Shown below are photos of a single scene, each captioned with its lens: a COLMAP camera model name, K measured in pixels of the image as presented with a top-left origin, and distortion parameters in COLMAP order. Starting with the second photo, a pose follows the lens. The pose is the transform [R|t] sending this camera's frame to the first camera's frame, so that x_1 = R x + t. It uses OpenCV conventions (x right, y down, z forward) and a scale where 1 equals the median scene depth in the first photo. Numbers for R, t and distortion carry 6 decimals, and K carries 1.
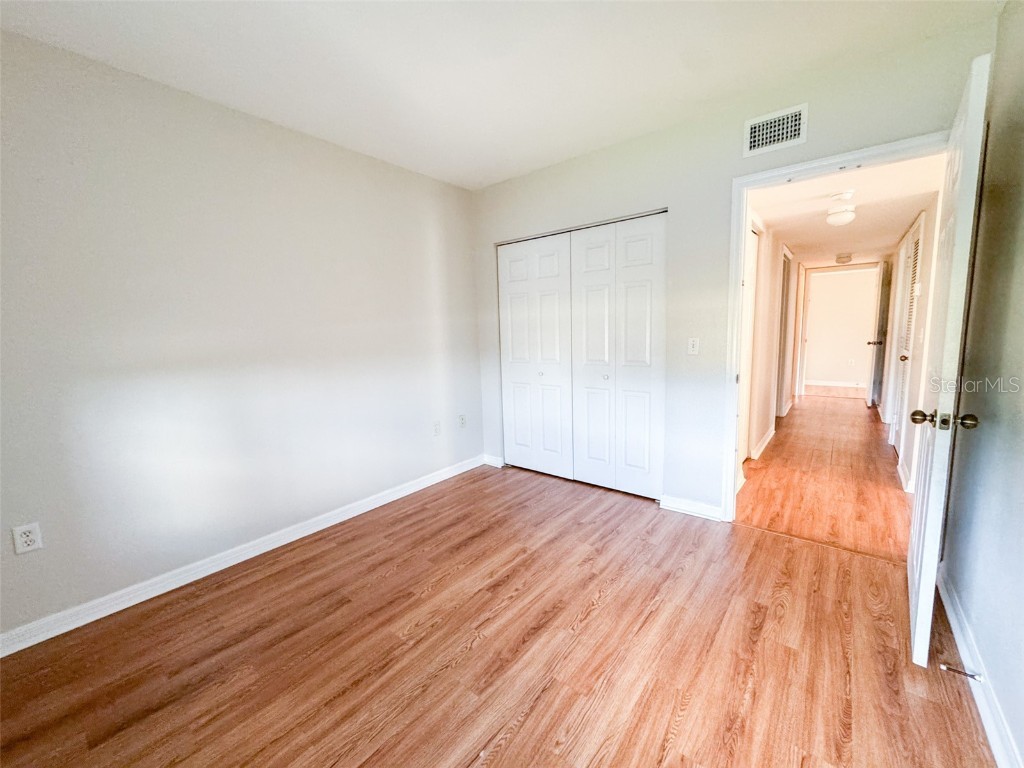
lens RADIAL K [[408.8, 0, 511.5], [0, 408.8, 380.9], [0, 0, 1]] dist [0.000094, -0.000017]
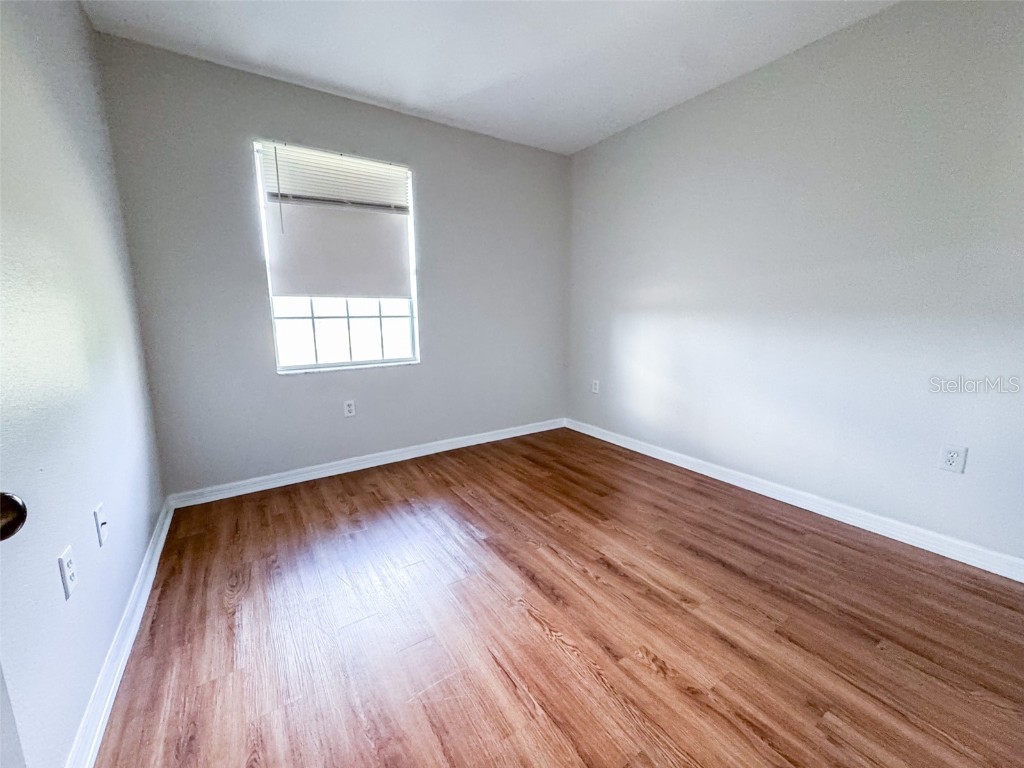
lens RADIAL K [[408.8, 0, 513.6], [0, 408.8, 382.7], [0, 0, 1]] dist [0.000094, -0.000017]
pose [[-0.291542, 0.195042, -0.936462, 0.794903], [-0.105887, 0.966395, 0.234241, -0.074779], [0.950679, 0.167450, -0.261093, 0.980964]]
